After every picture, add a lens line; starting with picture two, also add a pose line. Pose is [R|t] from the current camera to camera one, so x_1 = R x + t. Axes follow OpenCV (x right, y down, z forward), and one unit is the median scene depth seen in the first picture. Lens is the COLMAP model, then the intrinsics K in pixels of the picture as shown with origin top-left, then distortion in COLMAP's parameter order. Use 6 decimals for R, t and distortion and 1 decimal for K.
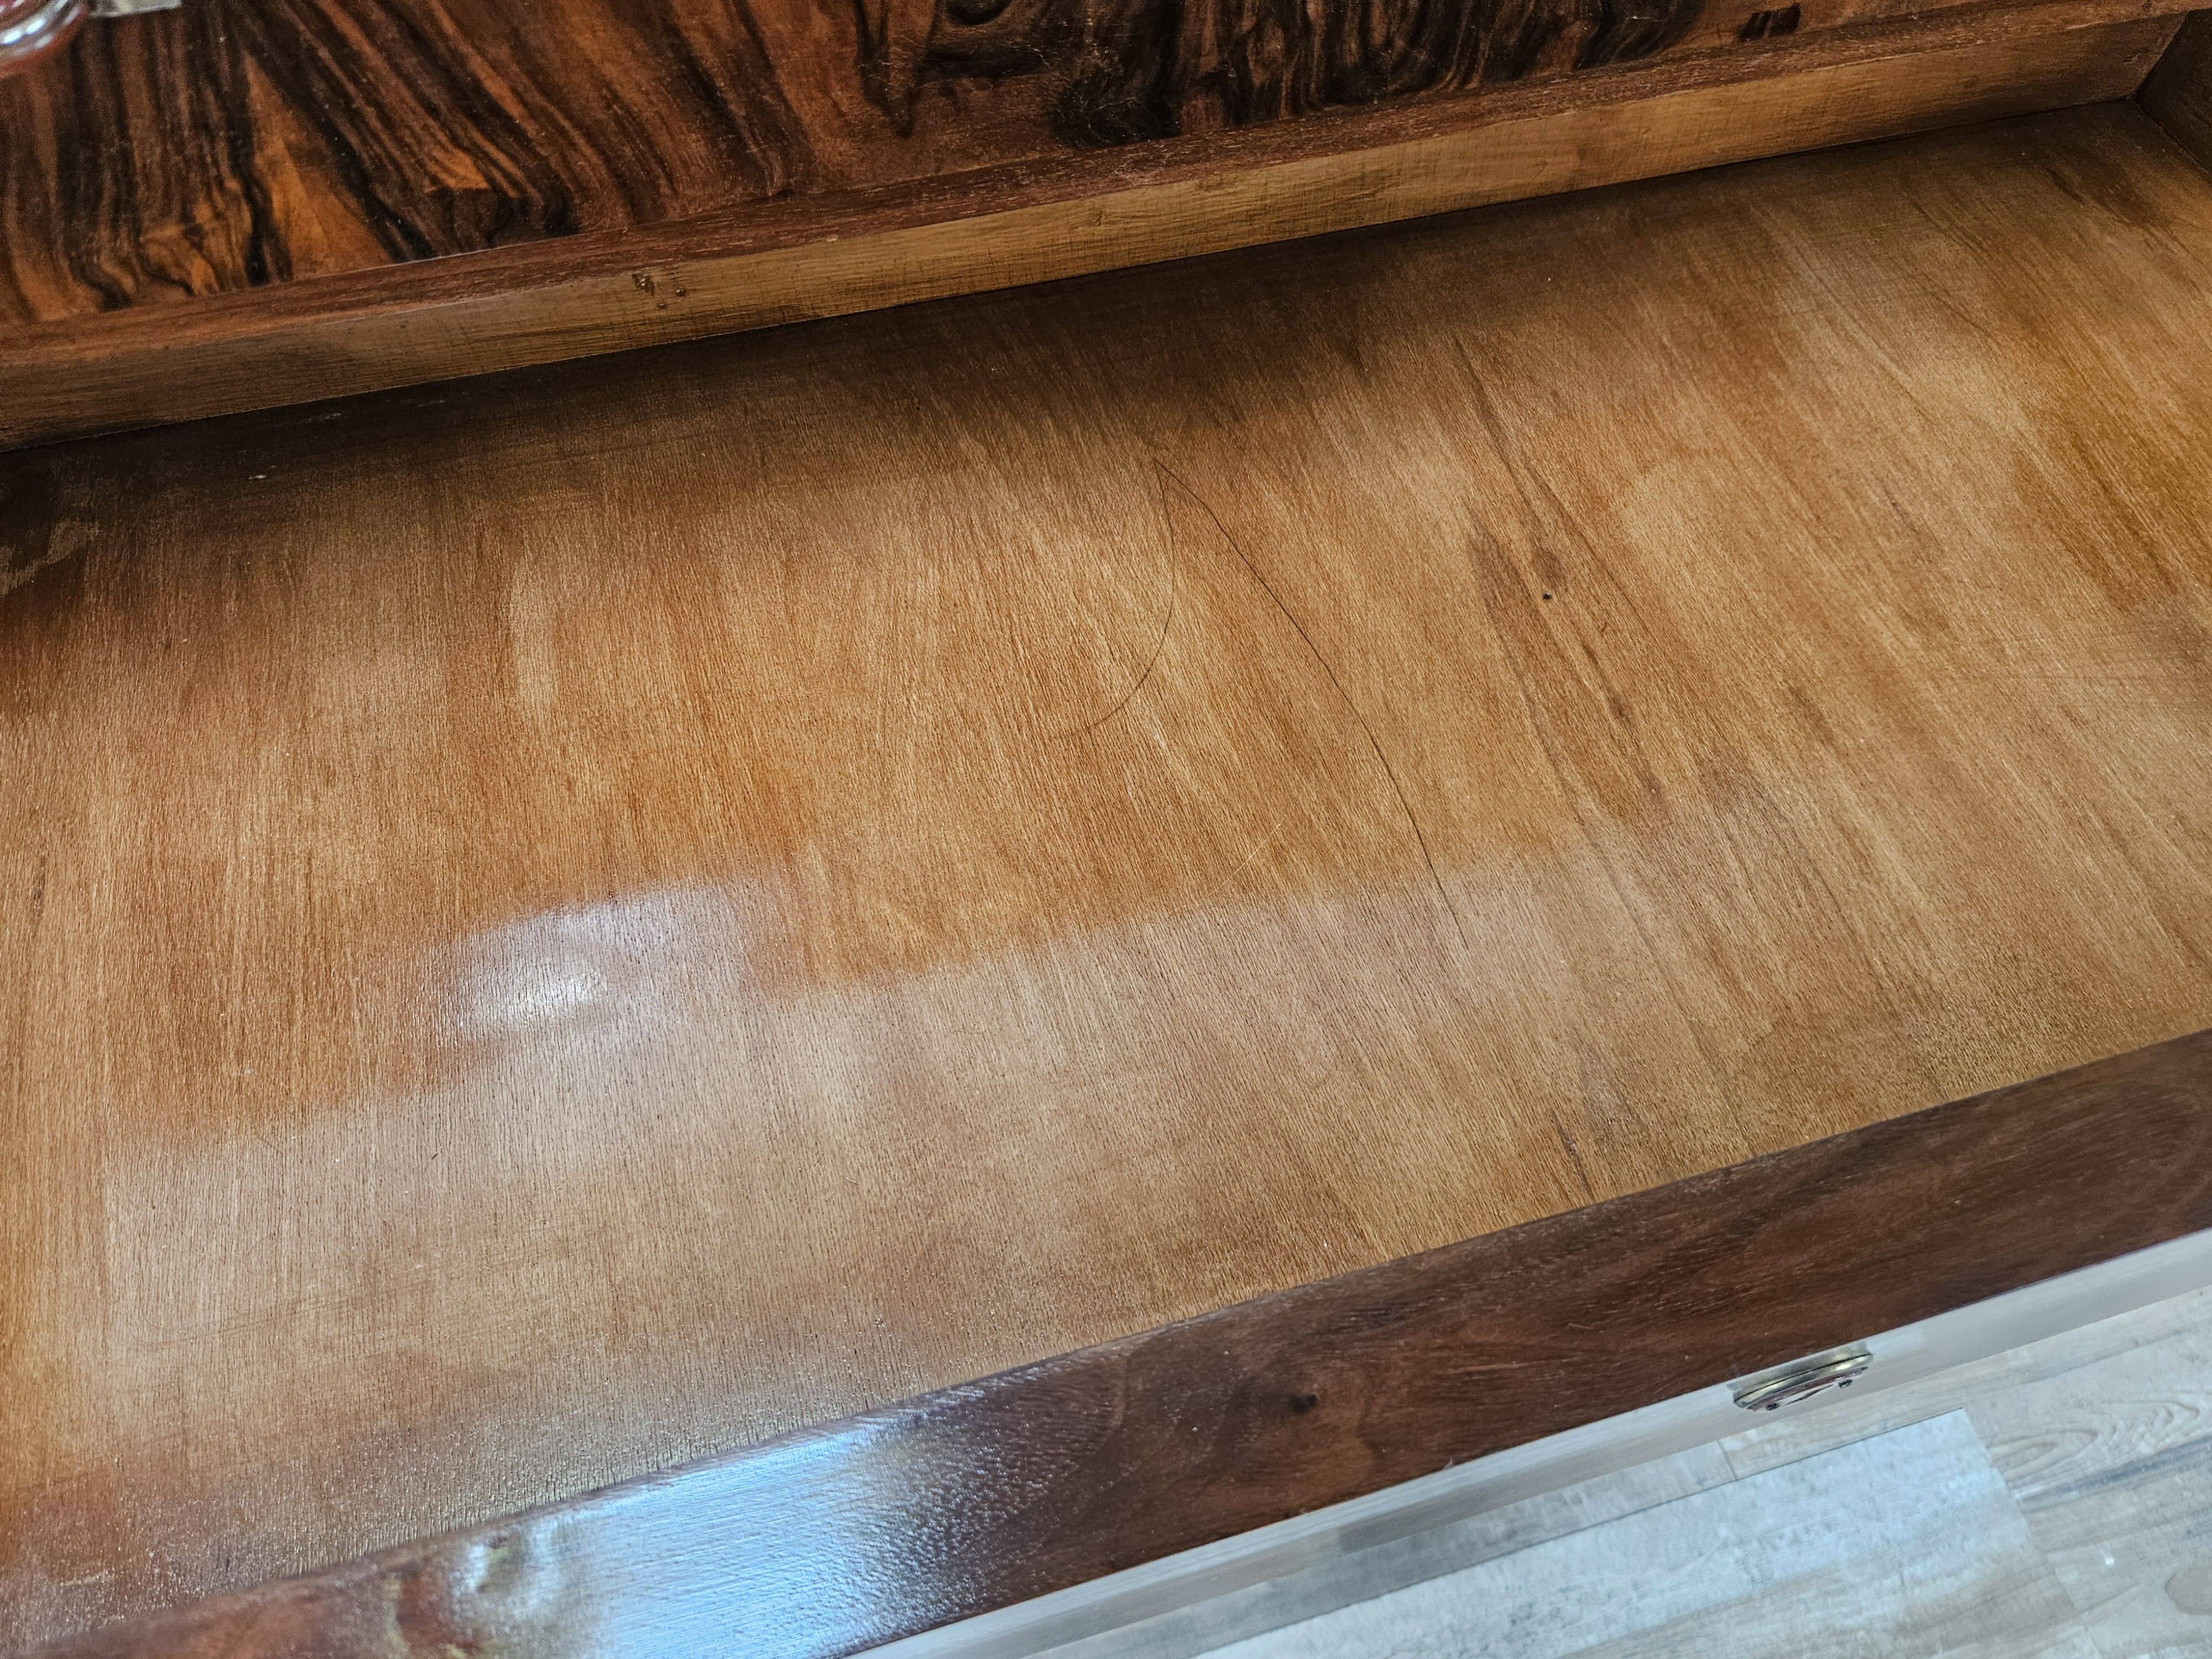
lens RADIAL K [[1491.8, 0, 1080.6], [0, 1491.8, 806.6], [0, 0, 1]] dist [0.069815, -0.073505]
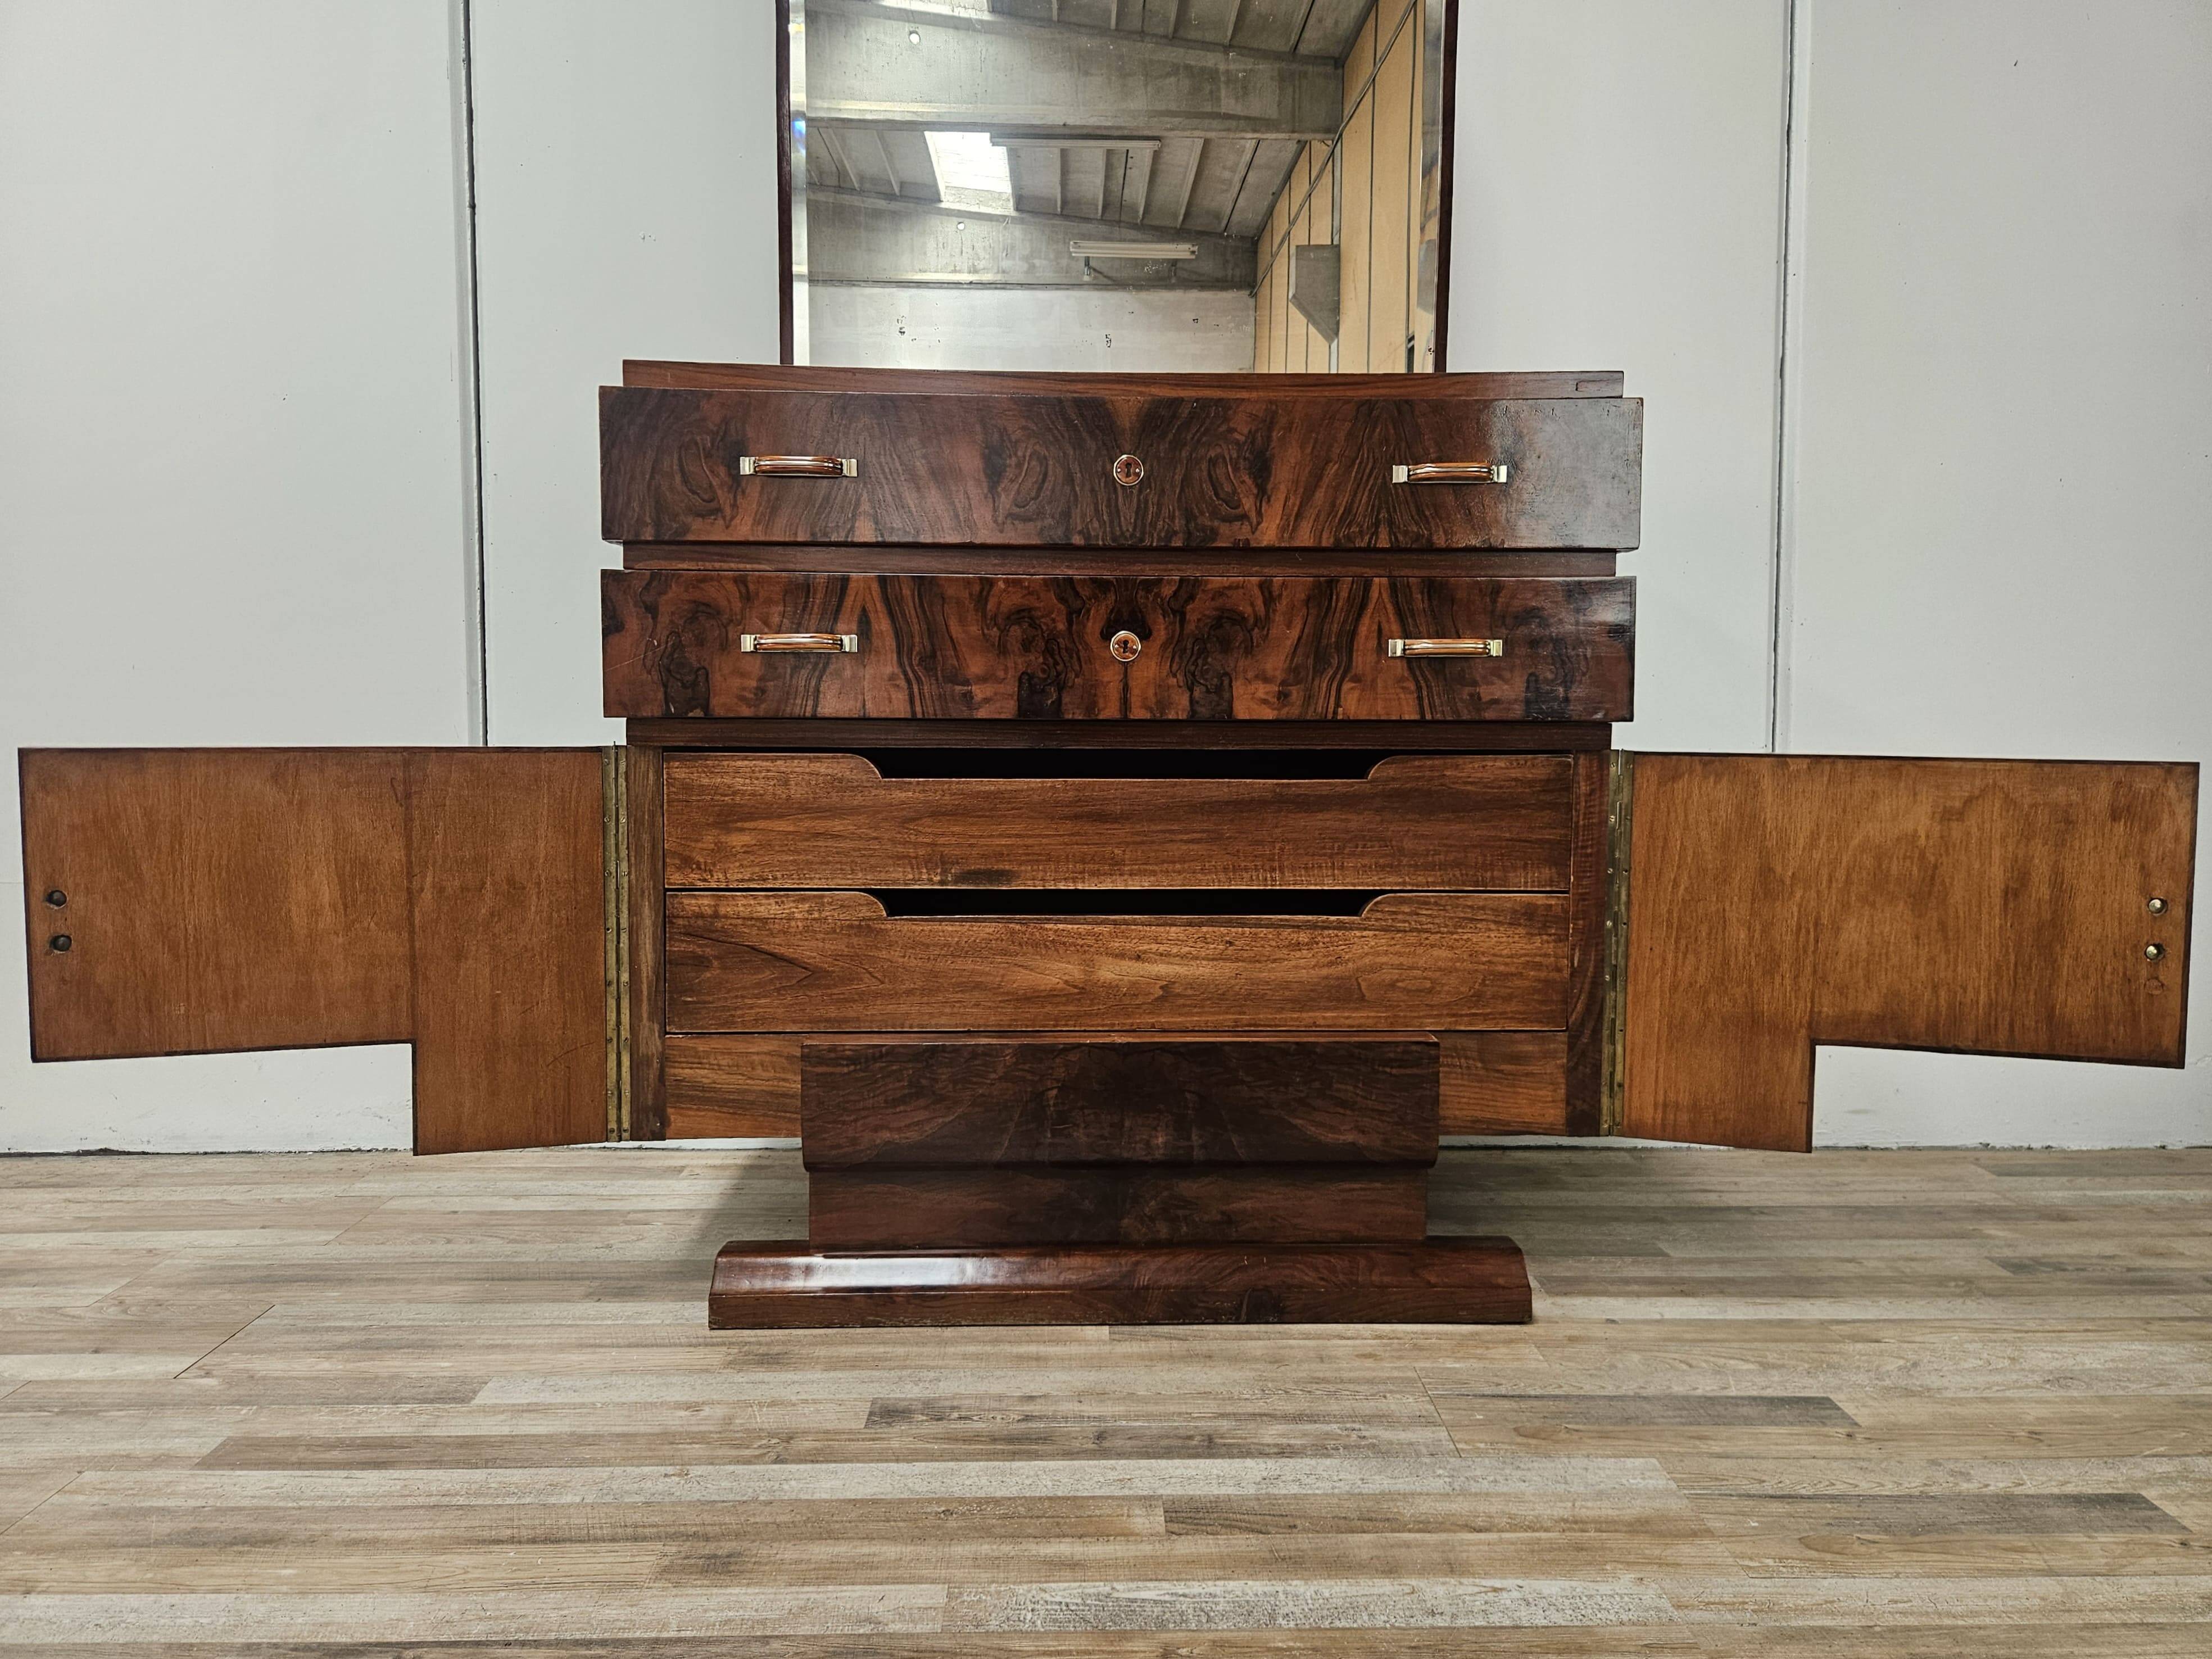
lens RADIAL K [[1512.9, 0, 1114.1], [0, 1512.9, 803.1], [0, 0, 1]] dist [0.077393, -0.086374]
pose [[0.968820, 0.005910, -0.247696, 1.277521], [-0.203958, 0.586639, -0.783745, 3.341624], [0.140676, 0.809827, 0.569553, -0.750774]]
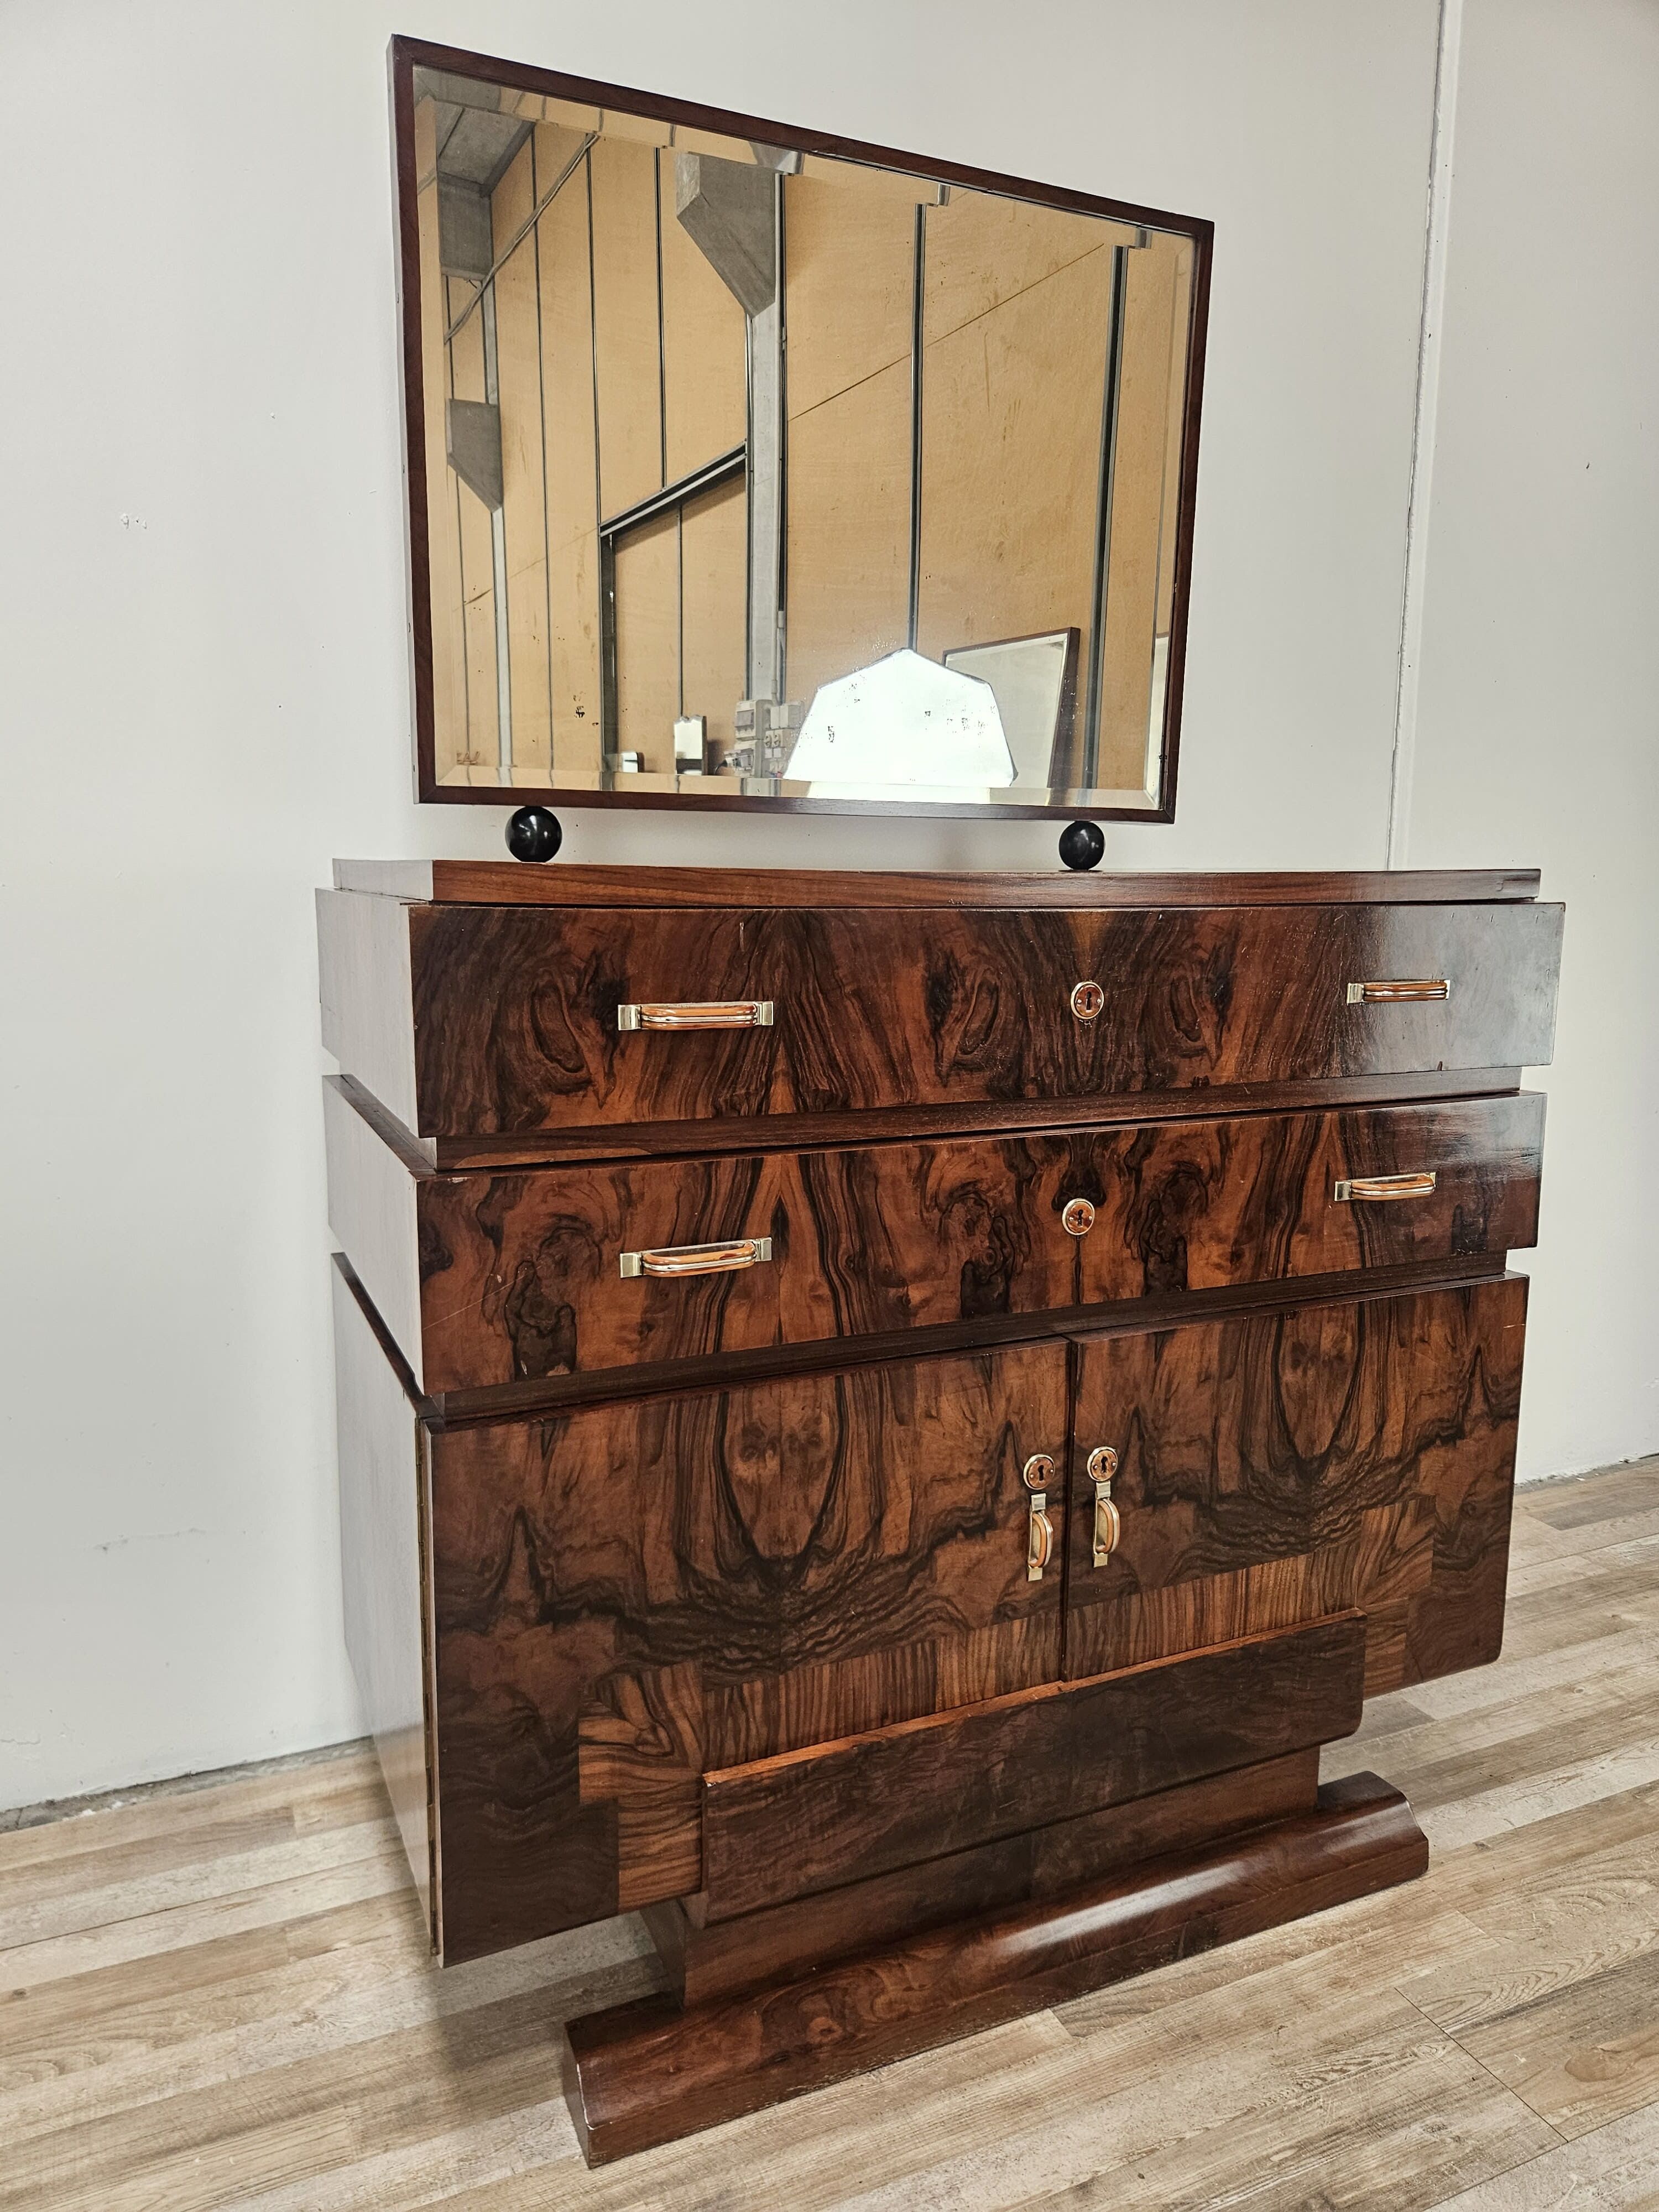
lens RADIAL K [[1491.8, 0, 831.6], [0, 1491.8, 1112.7], [0, 0, 1]] dist [0.069815, -0.073505]
pose [[0.988731, -0.028885, 0.146888, -0.851543], [0.128305, 0.669026, -0.732081, 1.931168], [-0.077126, 0.742678, 0.665193, -1.057772]]
